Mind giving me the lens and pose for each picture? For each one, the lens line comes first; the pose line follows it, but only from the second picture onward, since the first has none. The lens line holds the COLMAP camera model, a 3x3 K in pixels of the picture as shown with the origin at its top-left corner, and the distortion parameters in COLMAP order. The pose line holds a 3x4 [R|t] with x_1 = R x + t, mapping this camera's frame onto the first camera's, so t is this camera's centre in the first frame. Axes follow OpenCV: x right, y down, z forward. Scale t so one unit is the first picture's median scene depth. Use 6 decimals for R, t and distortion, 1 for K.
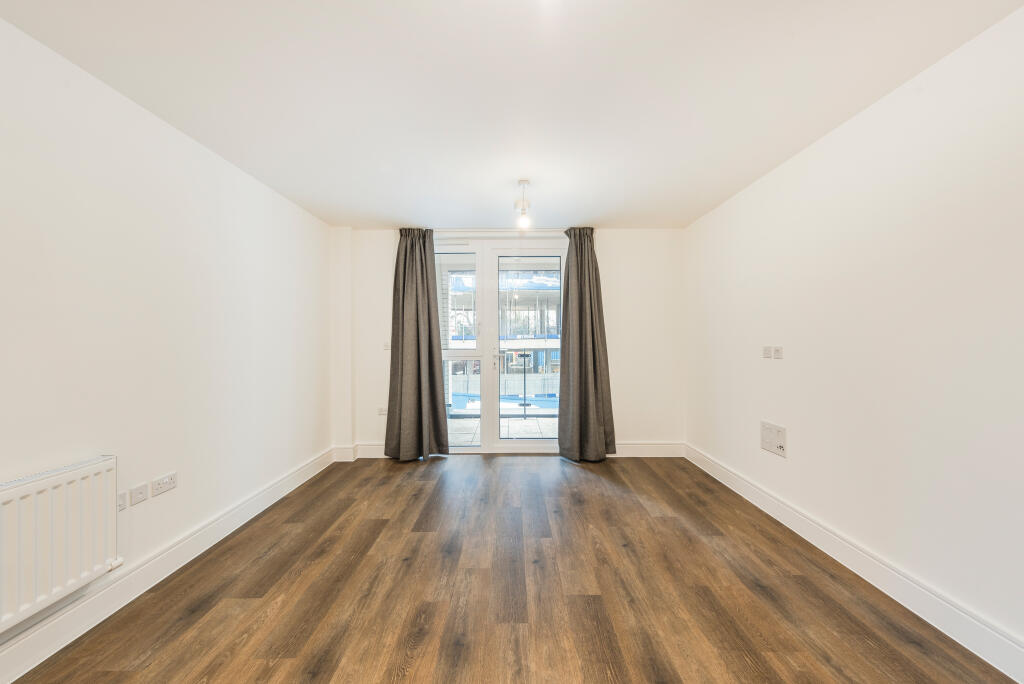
lens RADIAL K [[399.9, 0, 512.0], [0, 399.9, 342.0], [0, 0, 1]] dist [0.008658, -0.000065]
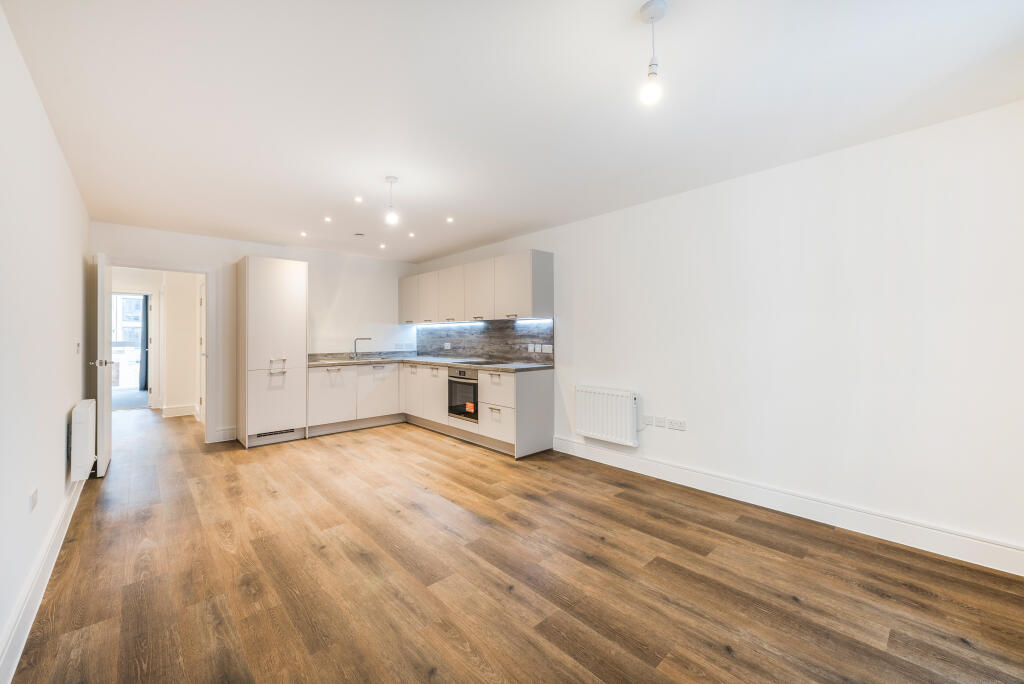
lens RADIAL K [[387.2, 0, 512.0], [0, 387.2, 342.0], [0, 0, 1]] dist [0.014777, -0.000134]
pose [[-0.725909, 0.021257, -0.687462, 0.548984], [0.008722, 0.999726, 0.021704, -0.010987], [0.687735, 0.009759, -0.725896, 1.396792]]
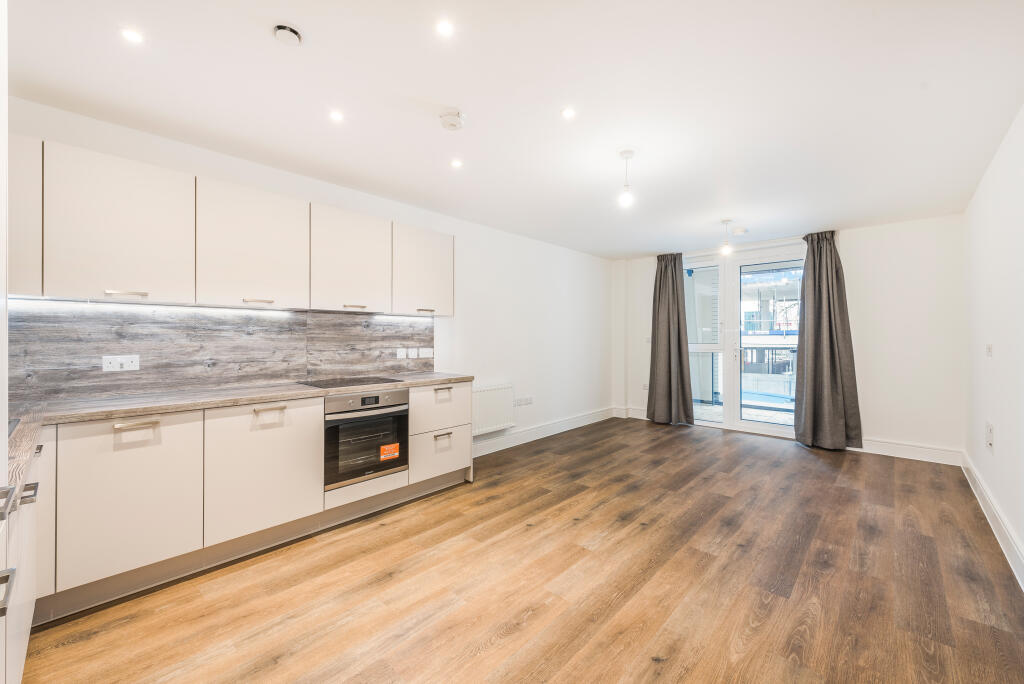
lens RADIAL K [[399.9, 0, 512.0], [0, 399.9, 342.0], [0, 0, 1]] dist [0.008658, -0.000065]
pose [[0.722177, 0.013127, -0.691584, 0.512683], [-0.003827, 0.999880, 0.014983, -0.006107], [0.691698, -0.008173, 0.722141, -0.563477]]
